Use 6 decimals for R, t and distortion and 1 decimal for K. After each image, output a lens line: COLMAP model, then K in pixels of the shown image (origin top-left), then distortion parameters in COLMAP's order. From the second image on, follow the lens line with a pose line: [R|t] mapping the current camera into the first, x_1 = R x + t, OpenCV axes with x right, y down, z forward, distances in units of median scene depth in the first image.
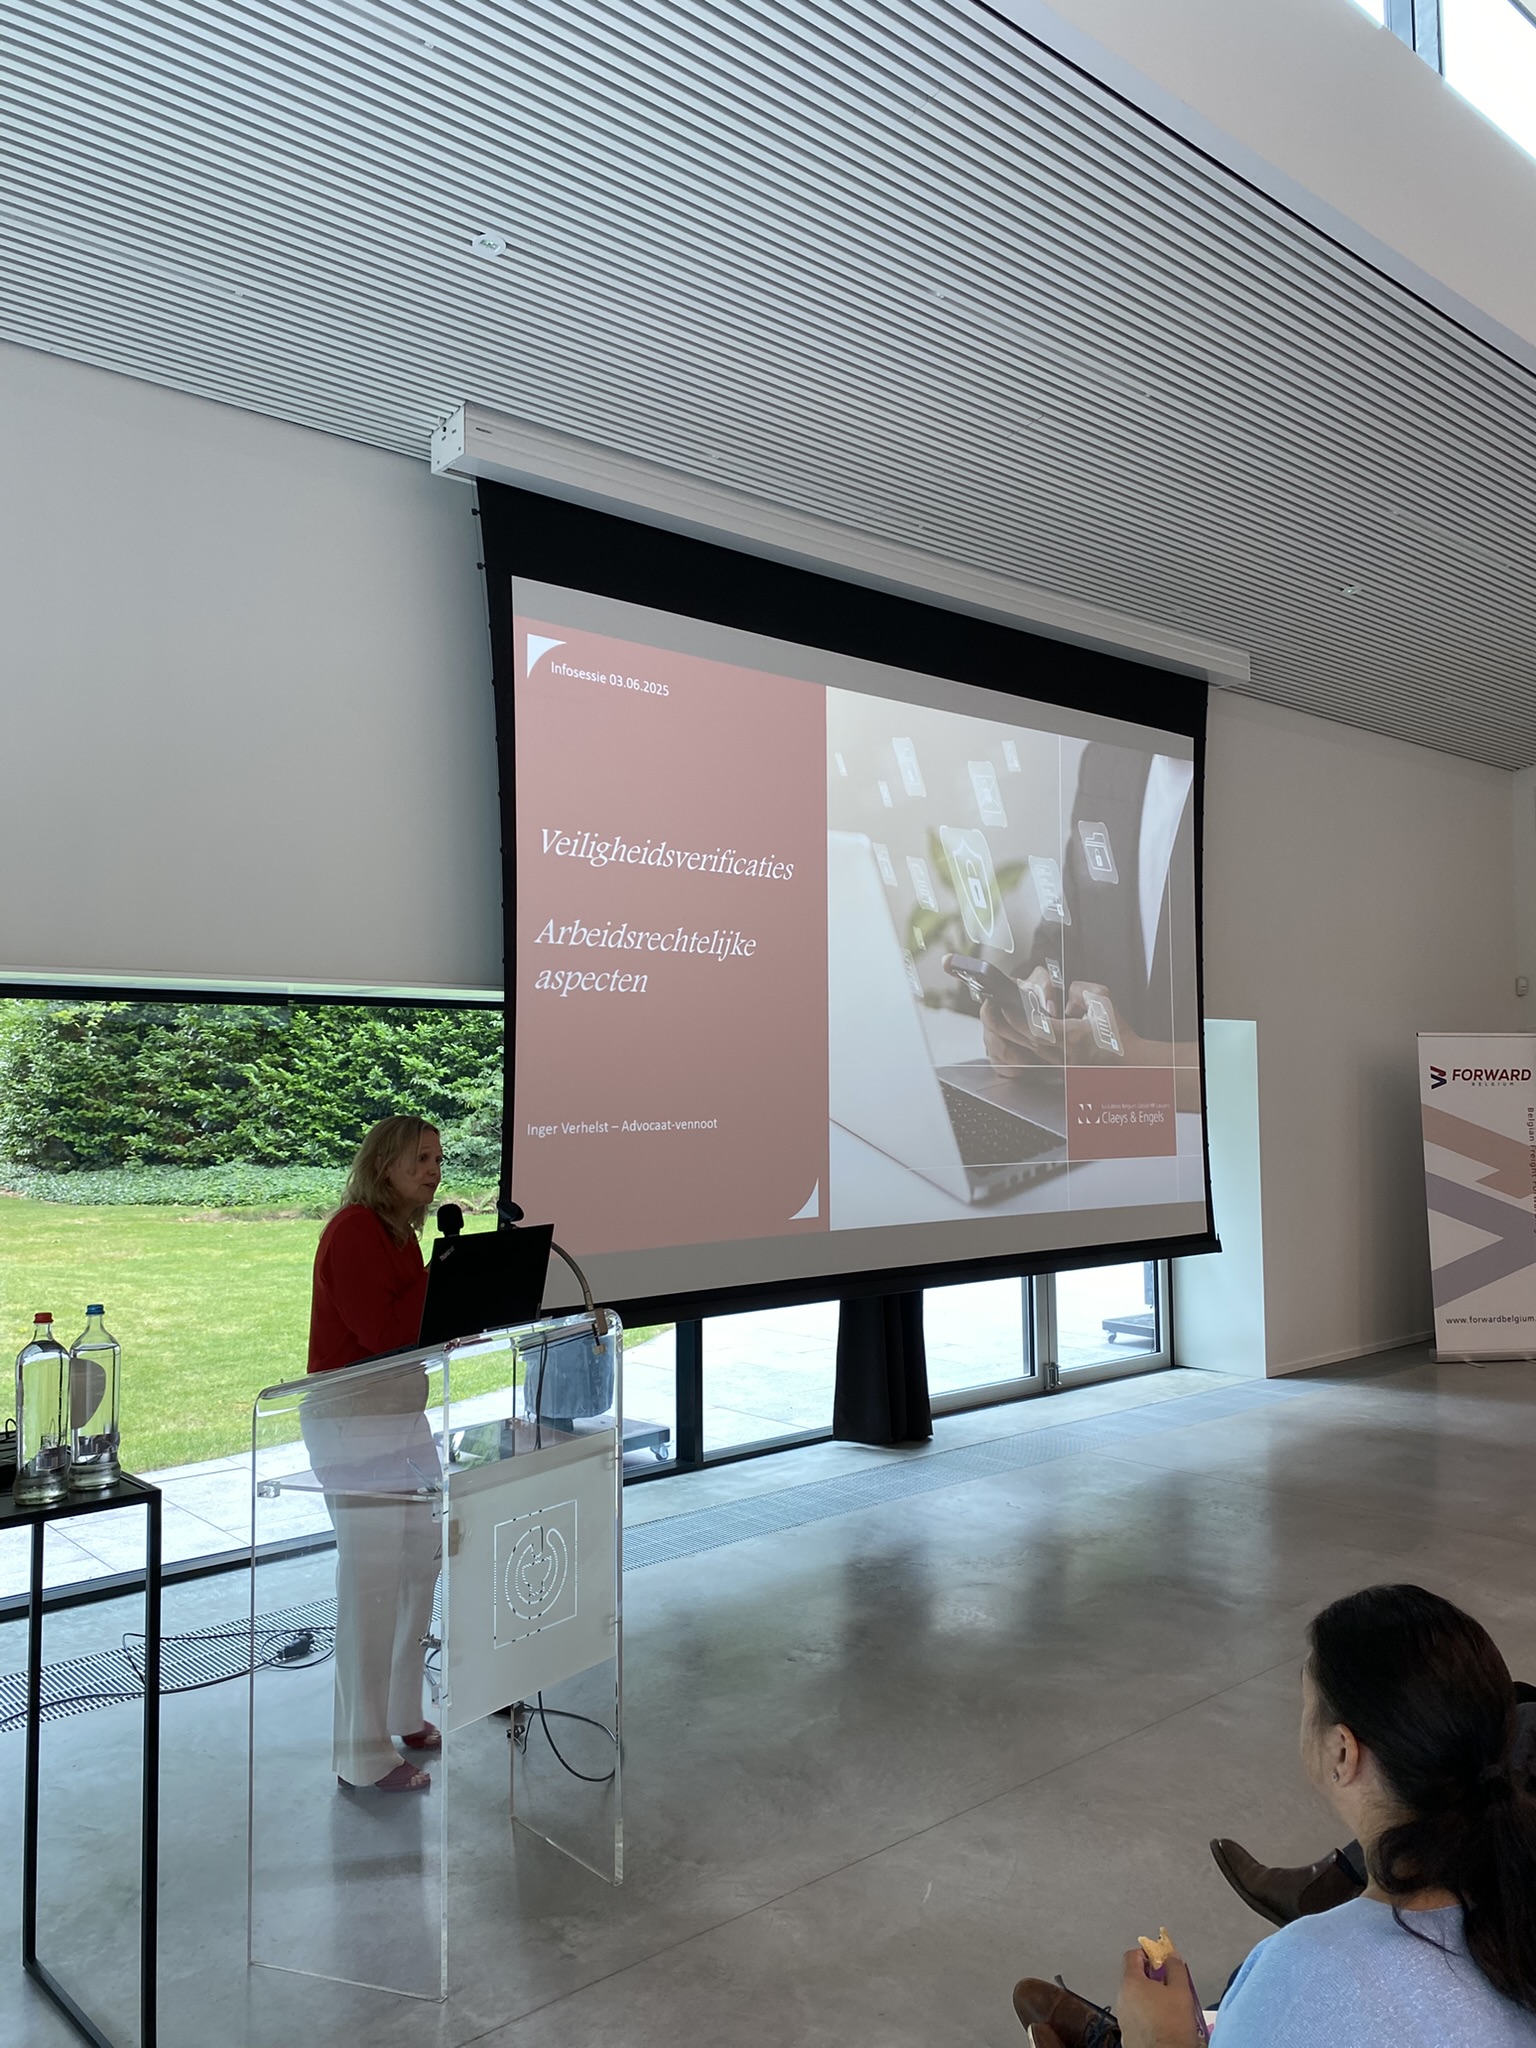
lens RADIAL K [[1565.9, 0, 768.5], [0, 1565.9, 1005.0], [0, 0, 1]] dist [0.051564, -0.065085]
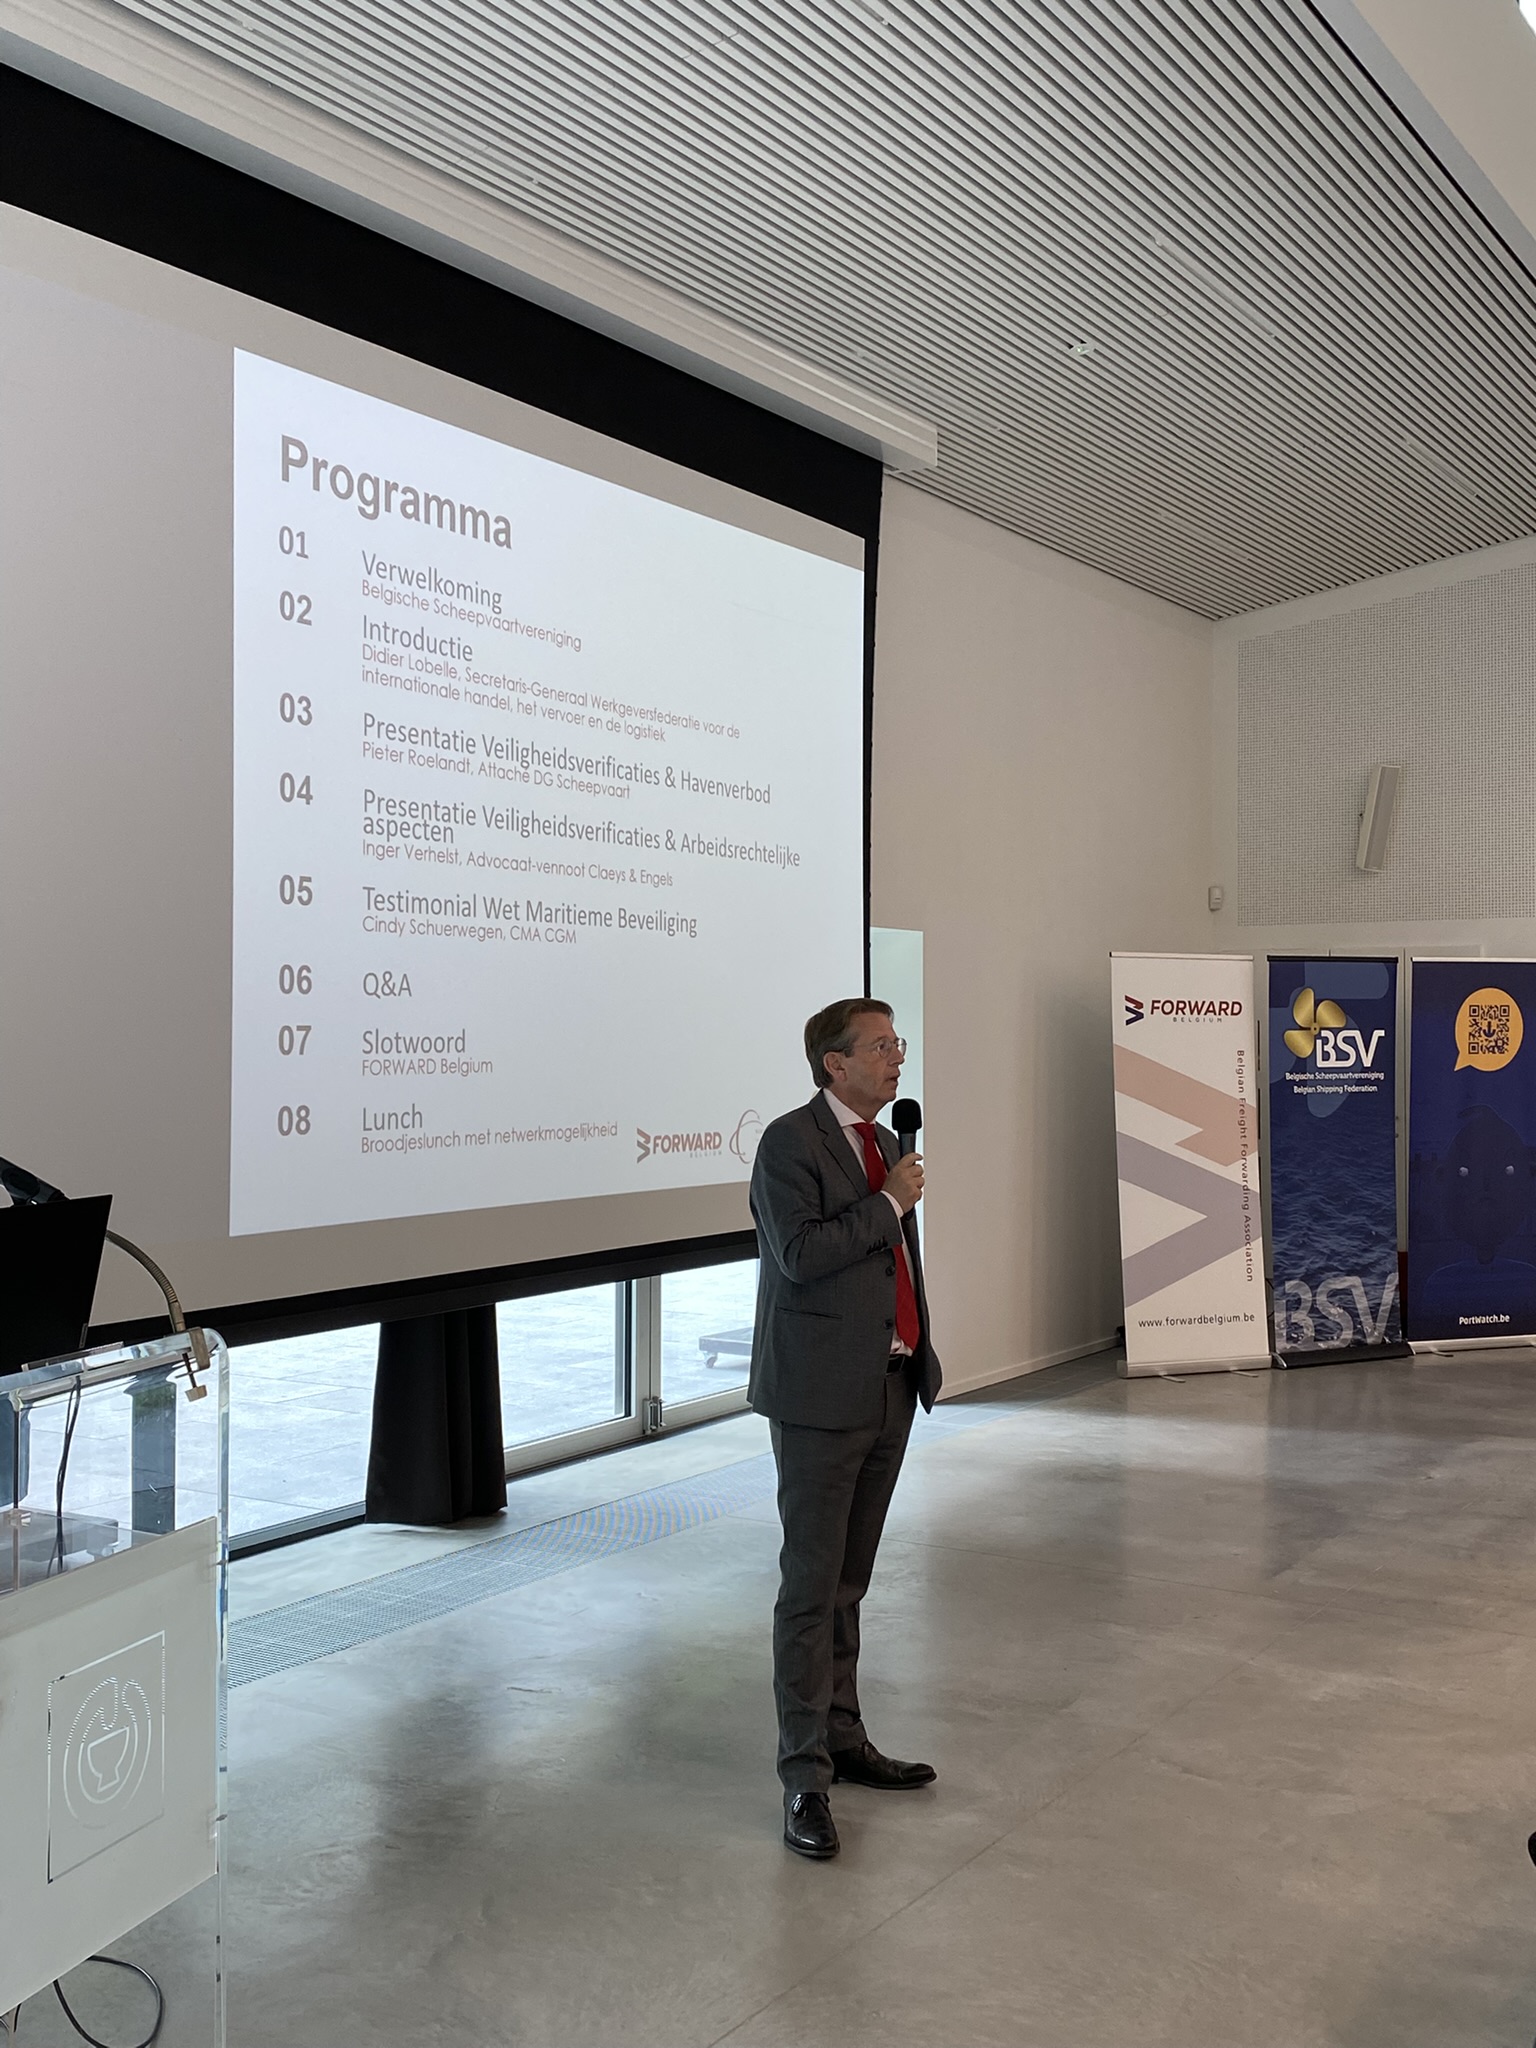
lens RADIAL K [[2143.4, 0, 755.5], [0, 2143.4, 1020.0], [0, 0, 1]] dist [0.026308, 0.000000]
pose [[0.960169, 0.010254, 0.279232, -0.058345], [-0.022933, 0.998847, 0.042178, 0.013417], [-0.278478, -0.046901, 0.959297, 0.057866]]
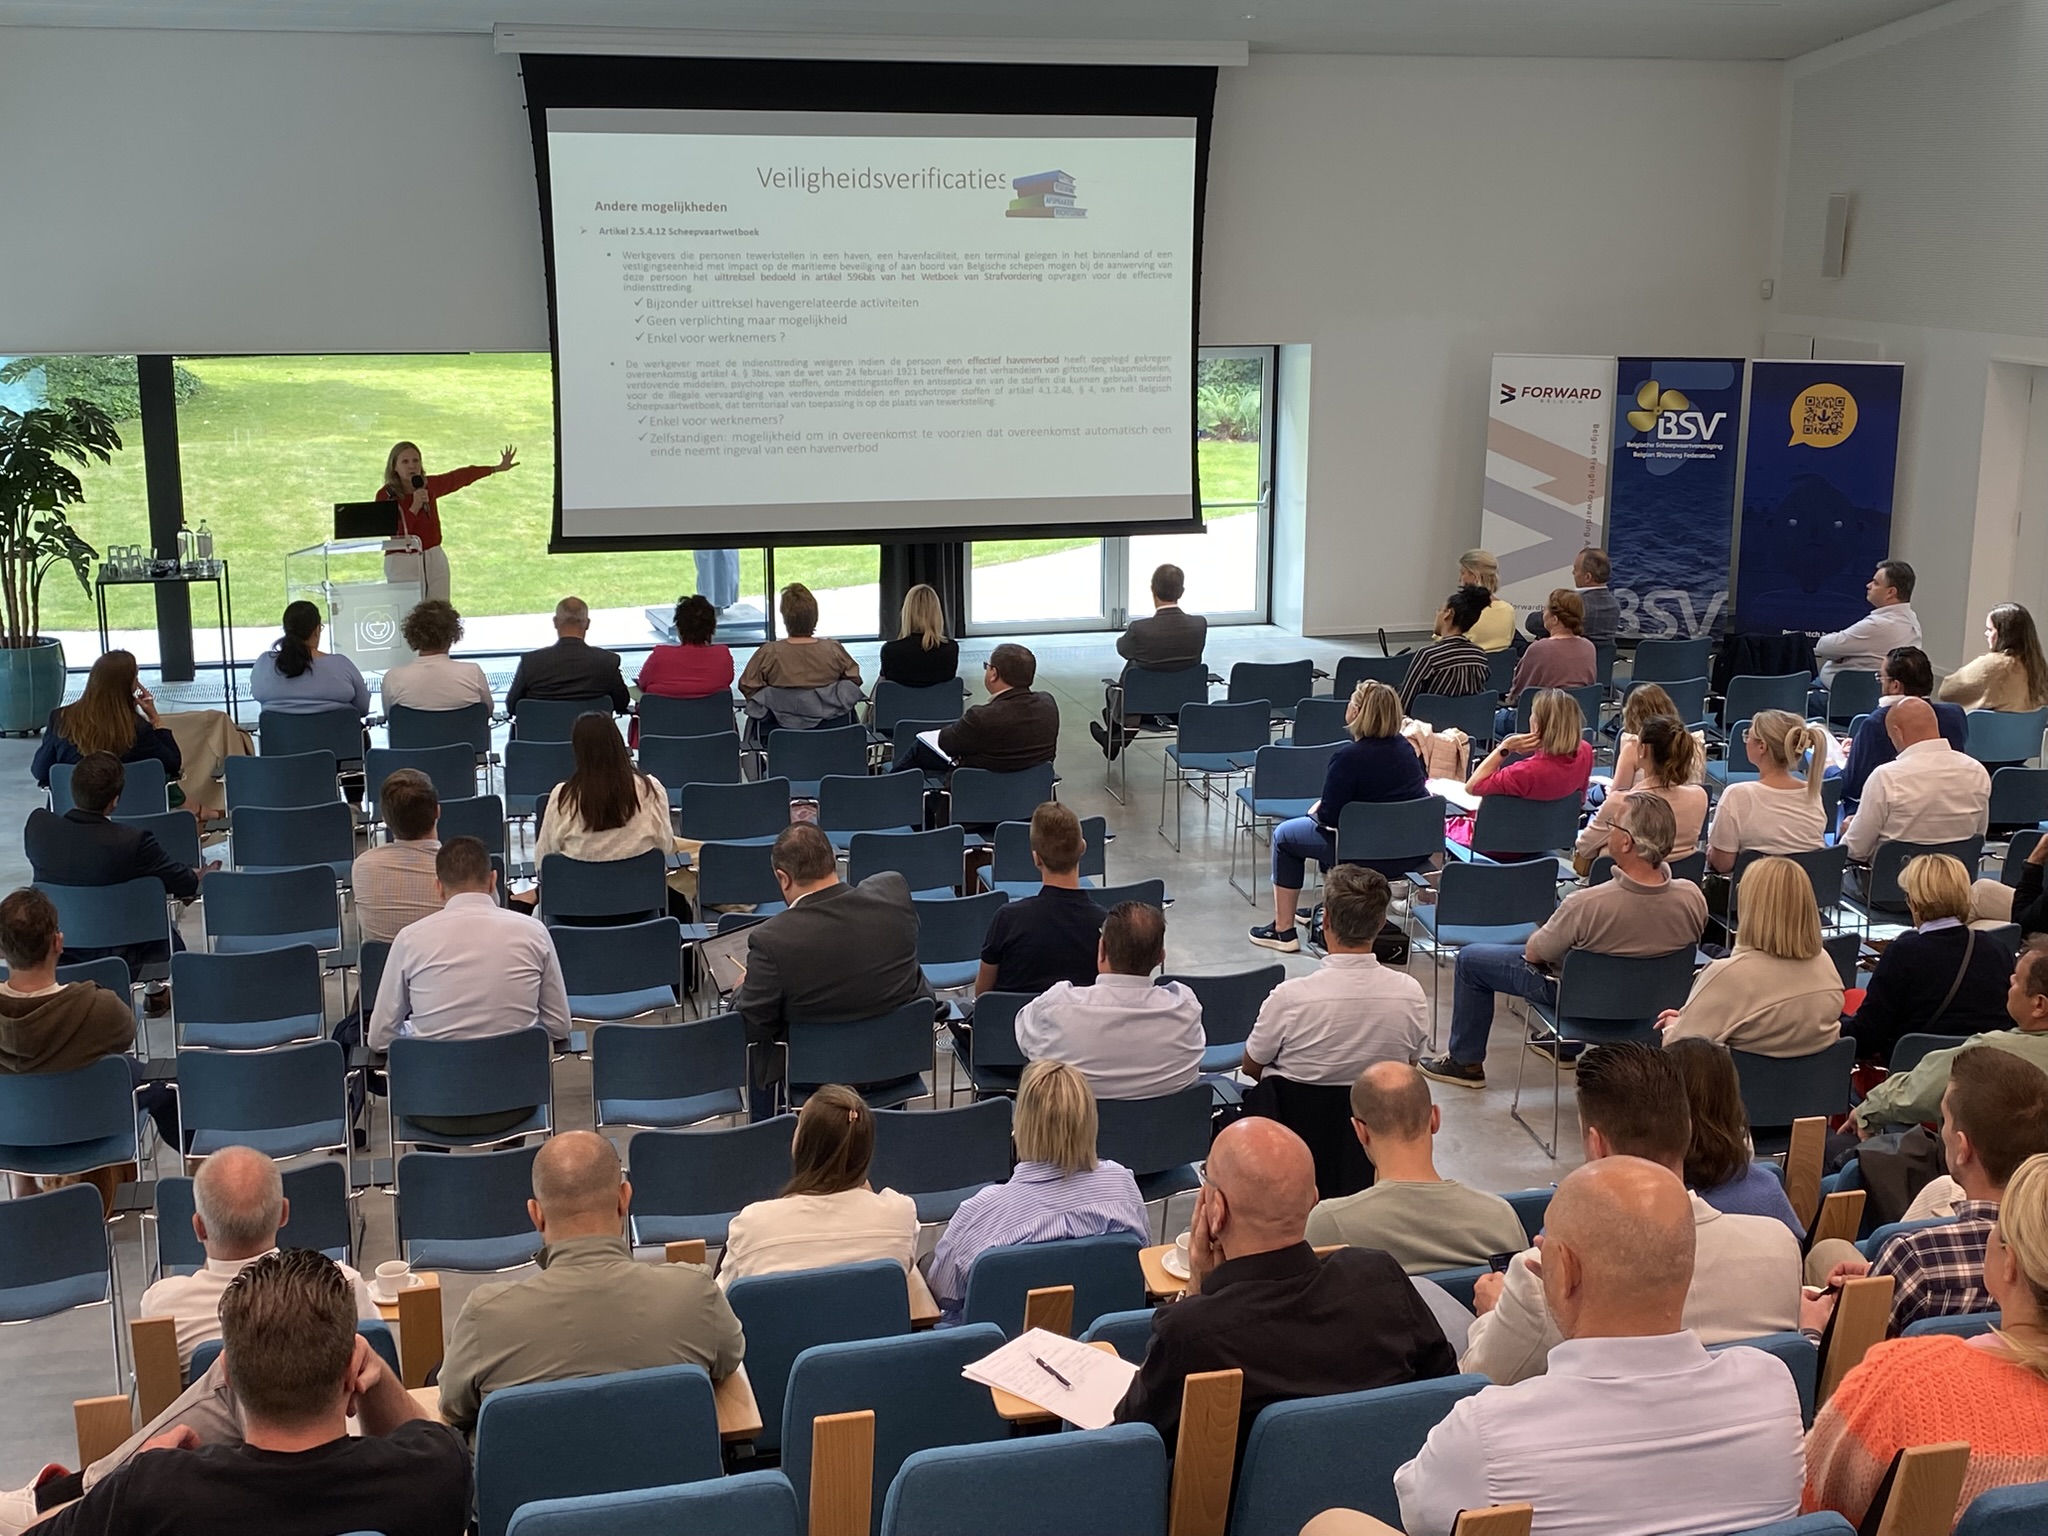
lens RADIAL K [[2562.9, 0, 1041.1], [0, 2562.9, 798.2], [0, 0, 1]] dist [0.052638, 0.000000]
pose [[0.903443, 0.112418, -0.413706, 1.157288], [0.009884, 0.959288, 0.282257, -0.251363], [0.428594, -0.259092, 0.865551, -1.024696]]
